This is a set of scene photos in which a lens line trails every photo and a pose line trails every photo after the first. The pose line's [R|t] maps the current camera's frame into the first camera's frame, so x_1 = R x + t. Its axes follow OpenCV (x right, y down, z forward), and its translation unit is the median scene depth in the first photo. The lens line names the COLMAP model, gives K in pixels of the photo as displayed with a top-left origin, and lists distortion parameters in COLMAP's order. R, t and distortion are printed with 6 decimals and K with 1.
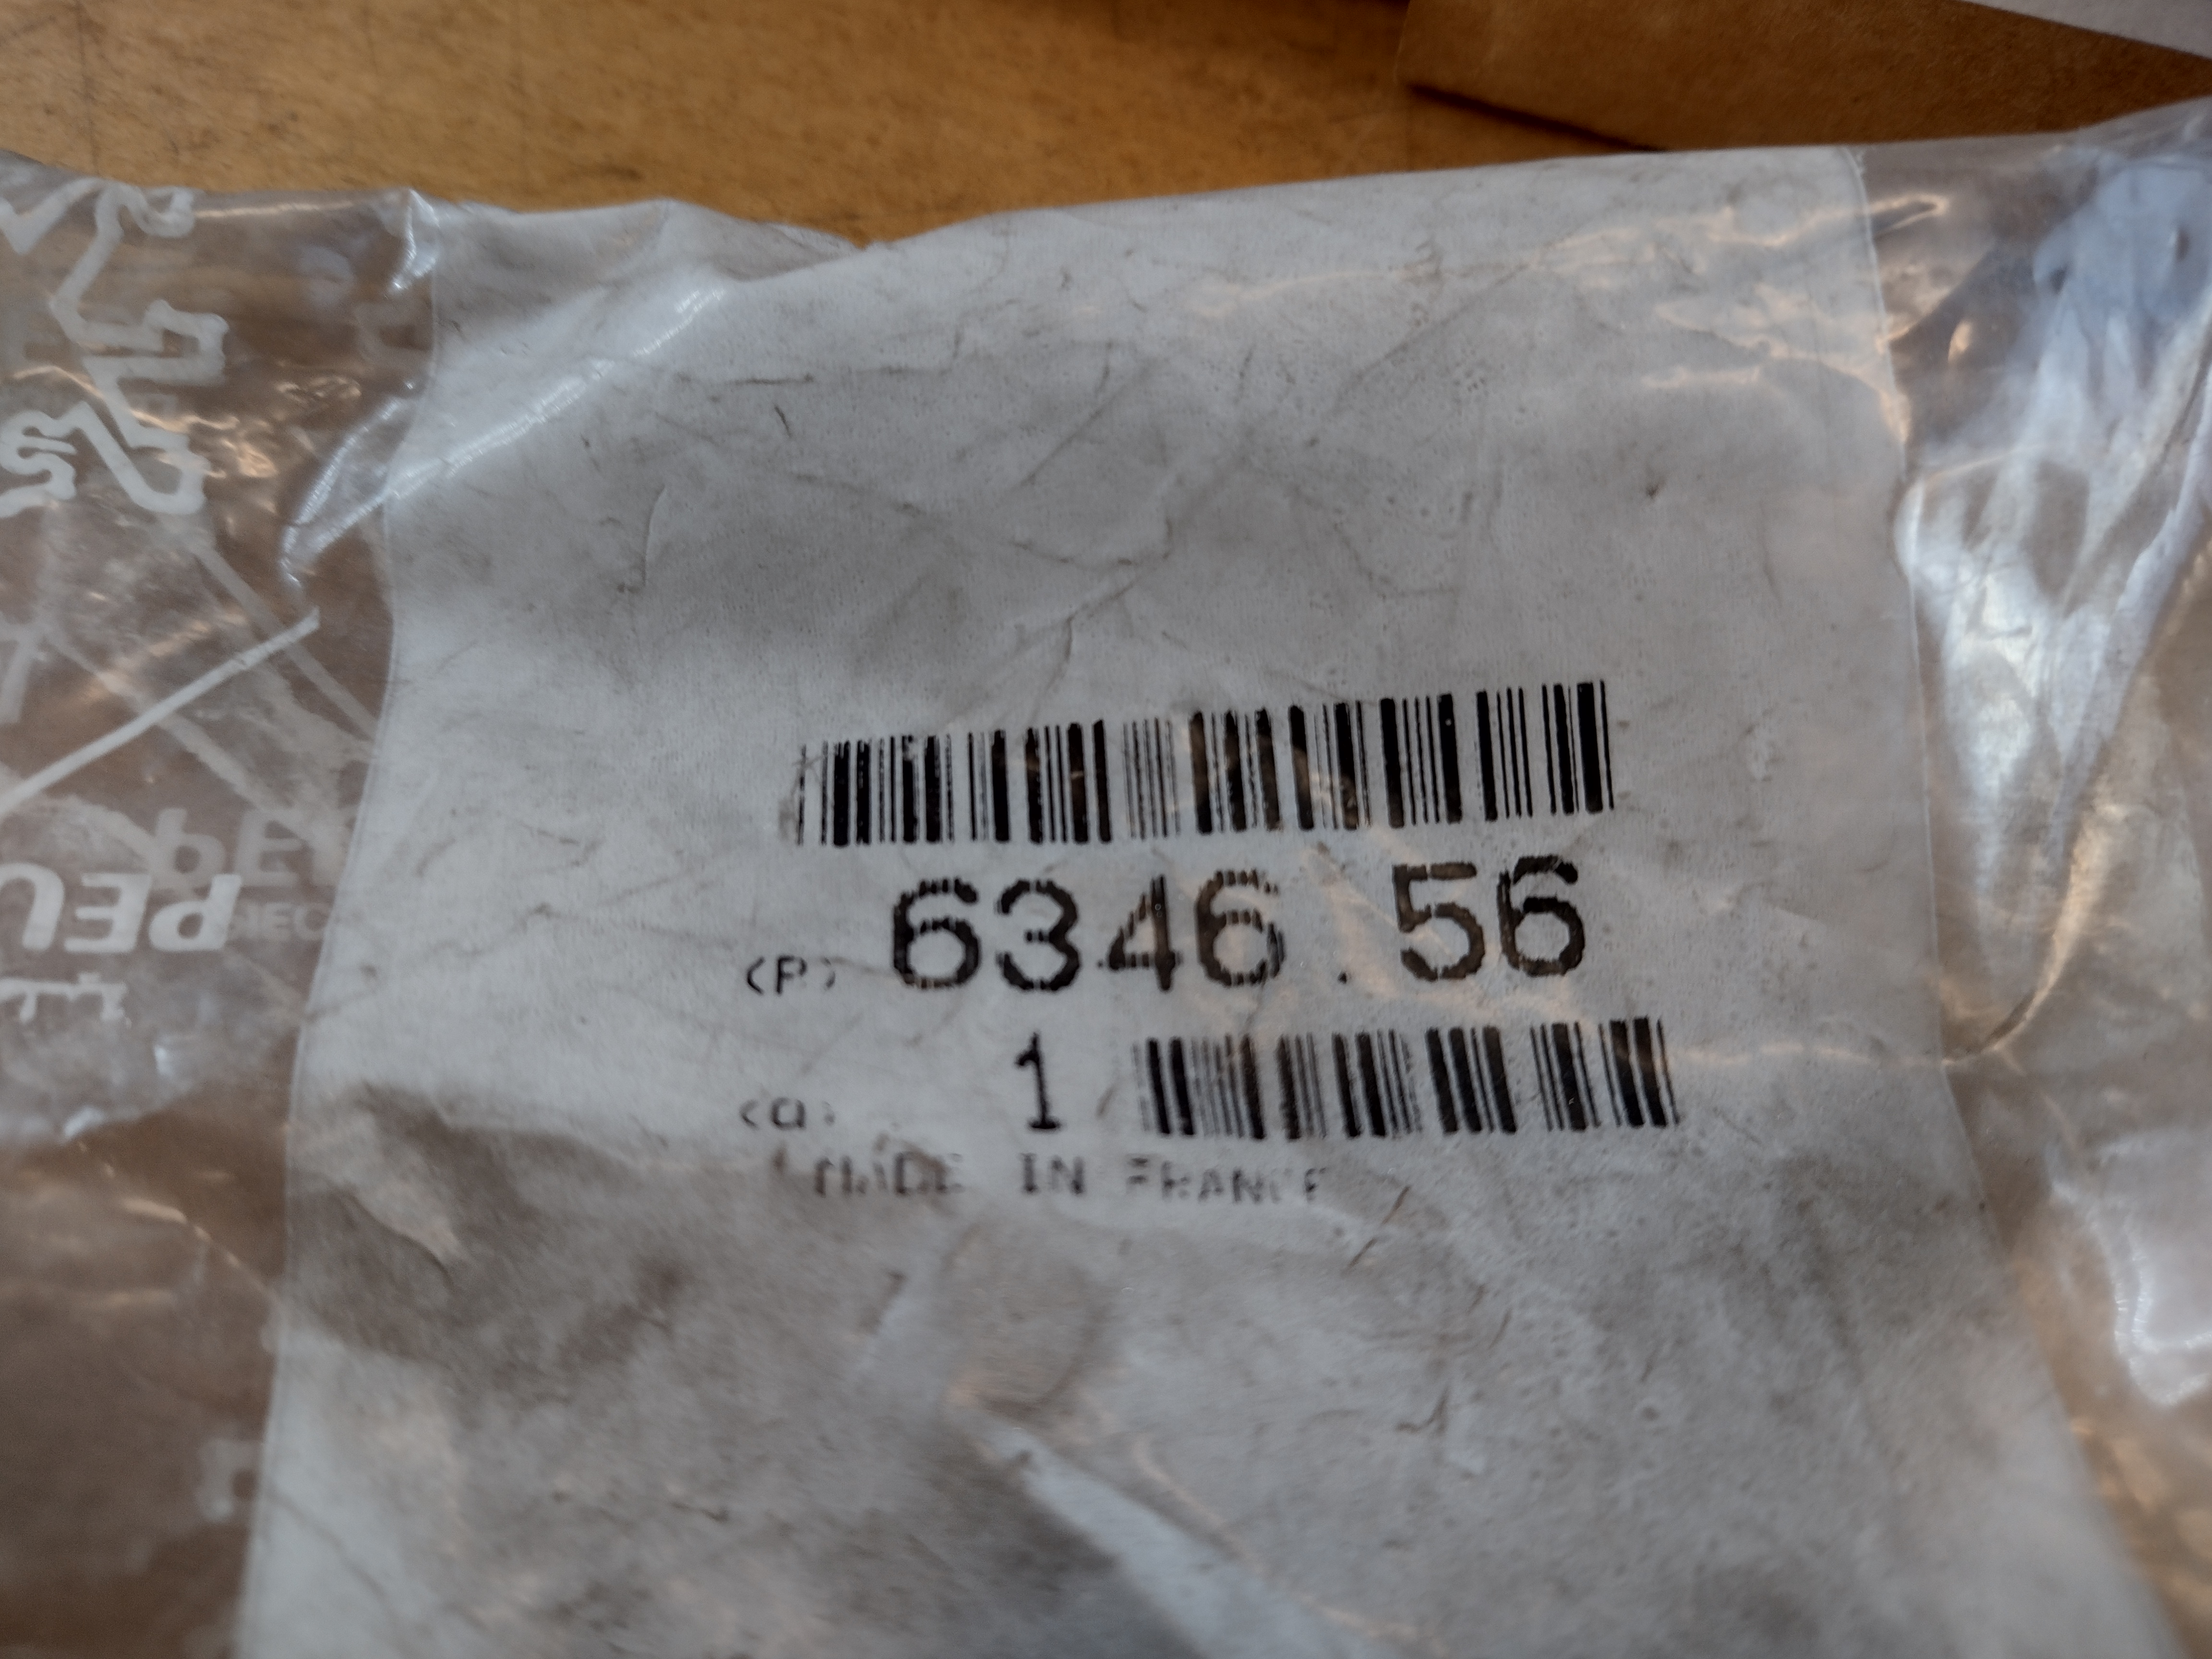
lens RADIAL K [[1705.3, 0, 1106.0], [0, 1705.3, 829.5], [0, 0, 1]] dist [0.054786, 0.004379]
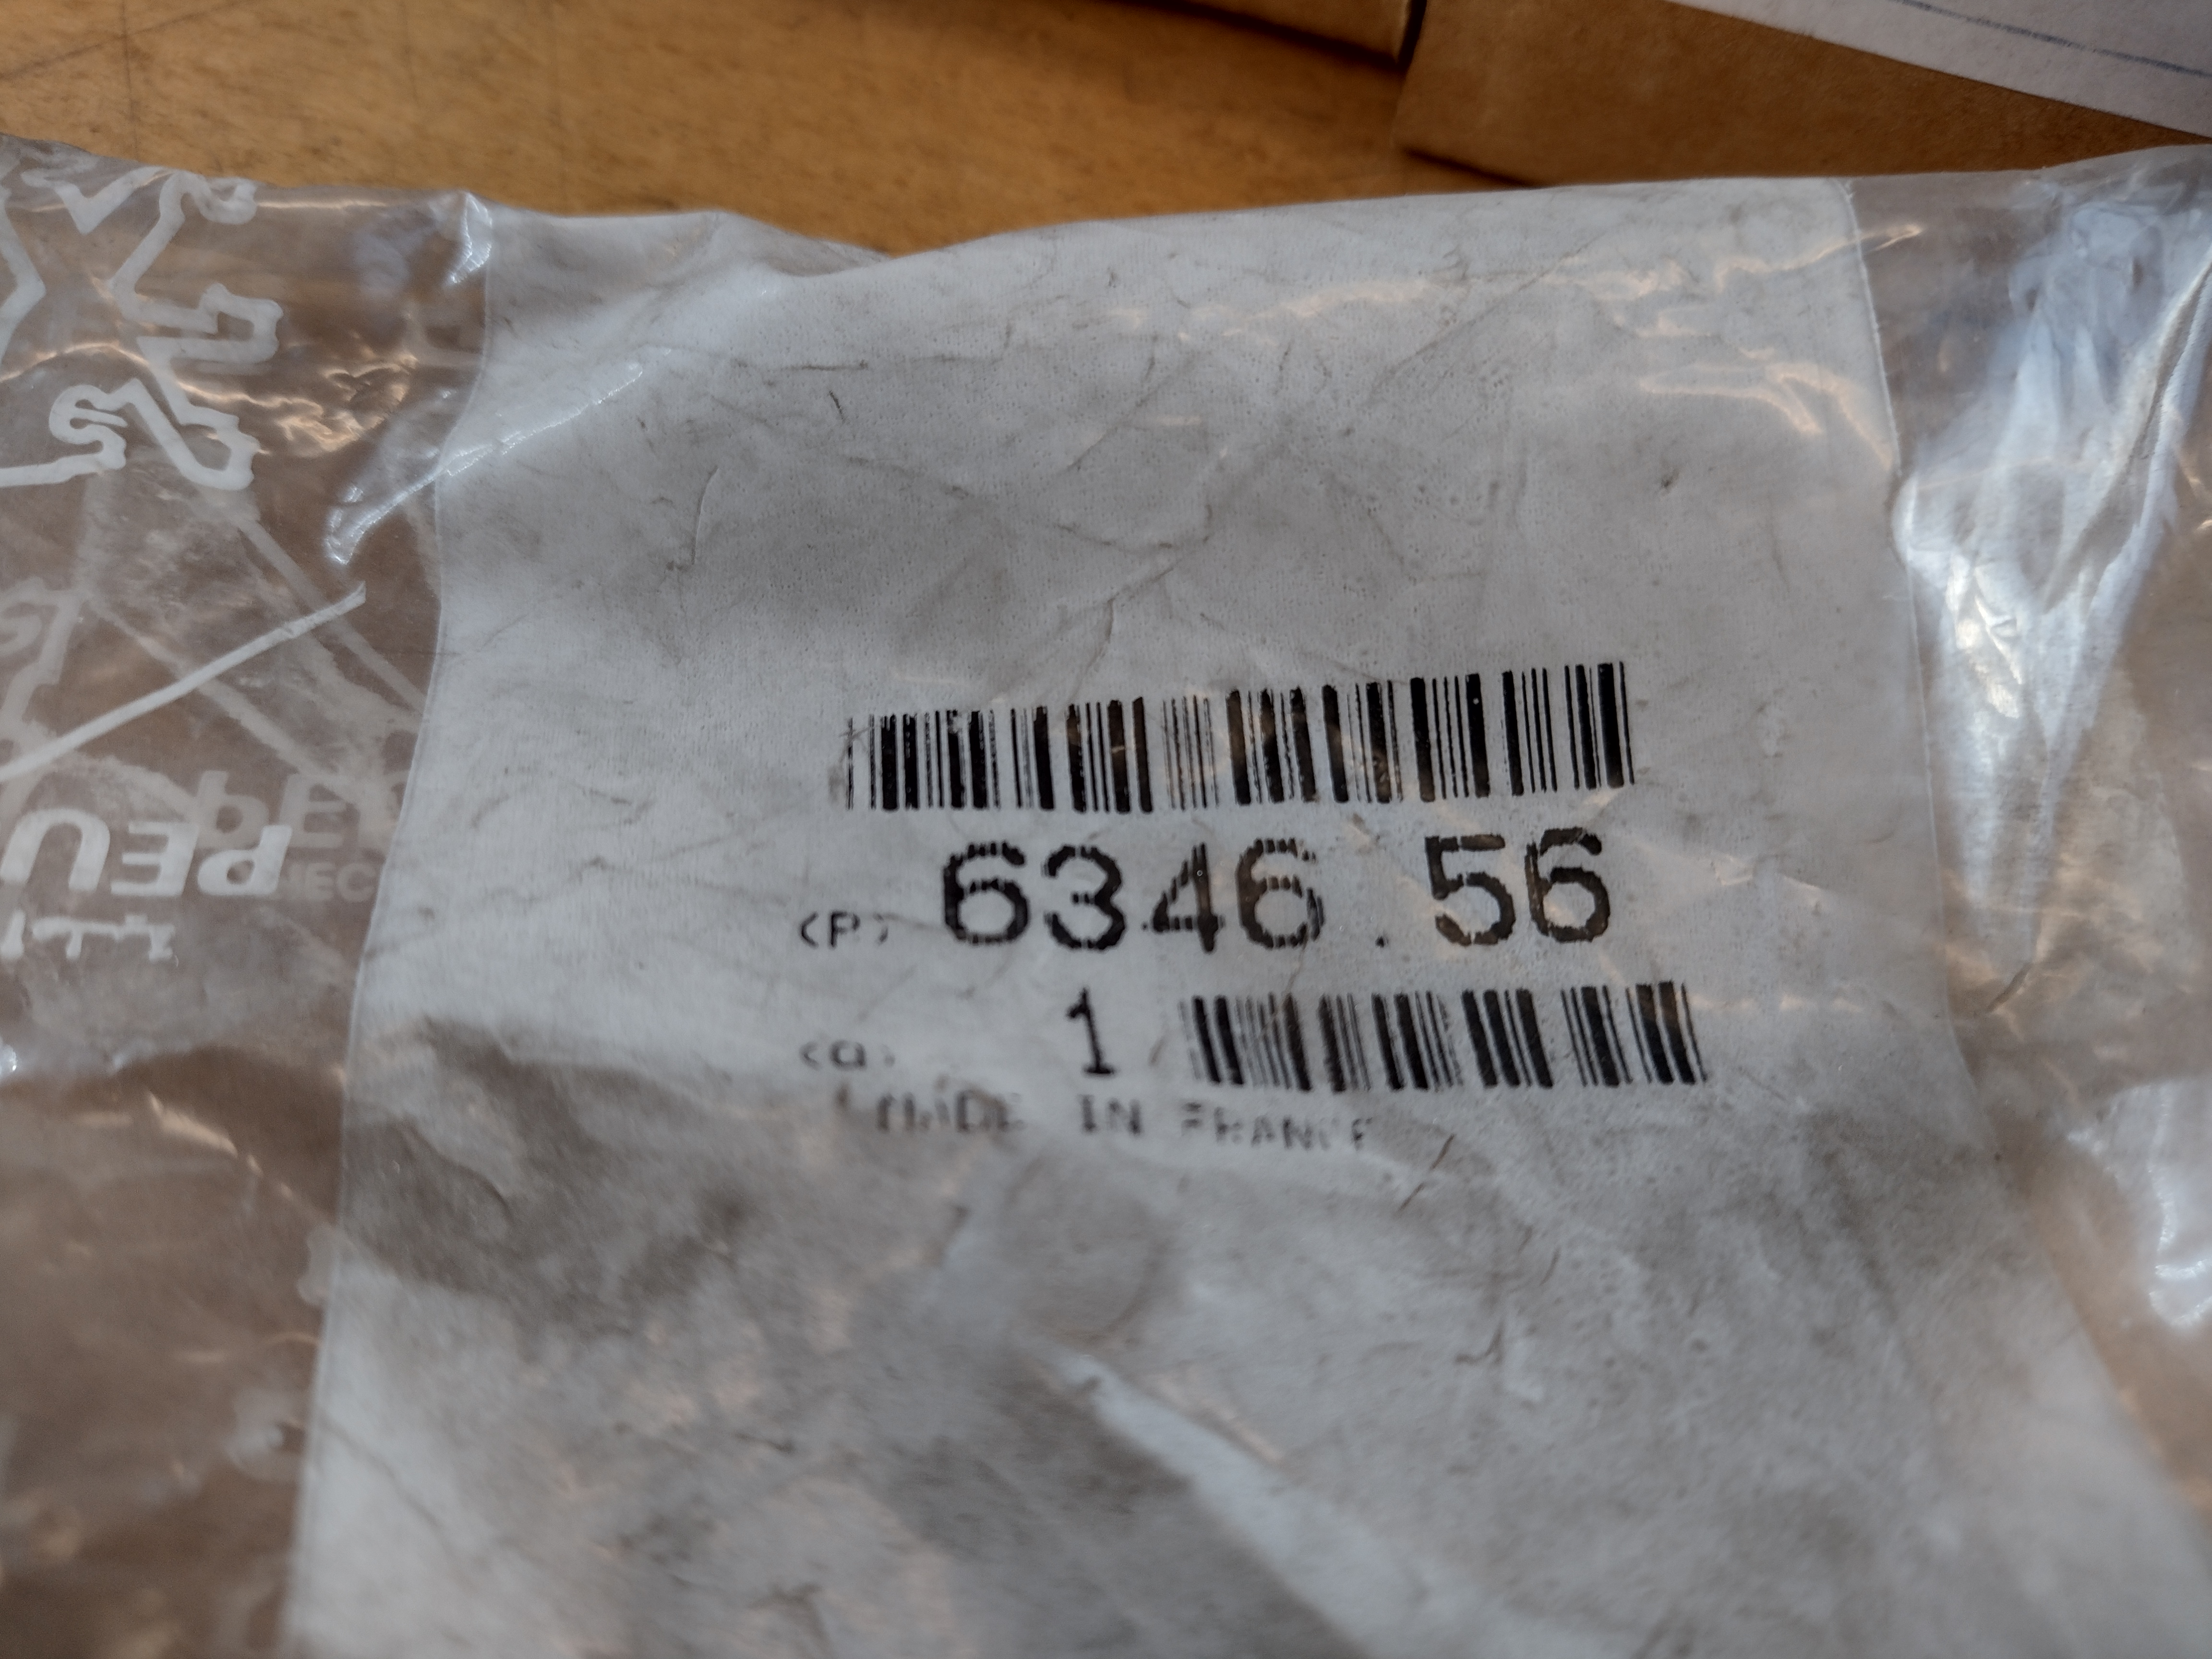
lens RADIAL K [[1674.8, 0, 1114.8], [0, 1674.8, 836.0], [0, 0, 1]] dist [0.061133, -0.006053]
pose [[0.998527, 0.010218, 0.053288, -0.075122], [-0.006070, 0.996980, -0.077420, 0.102443], [-0.053918, 0.076983, 0.995573, -0.002161]]
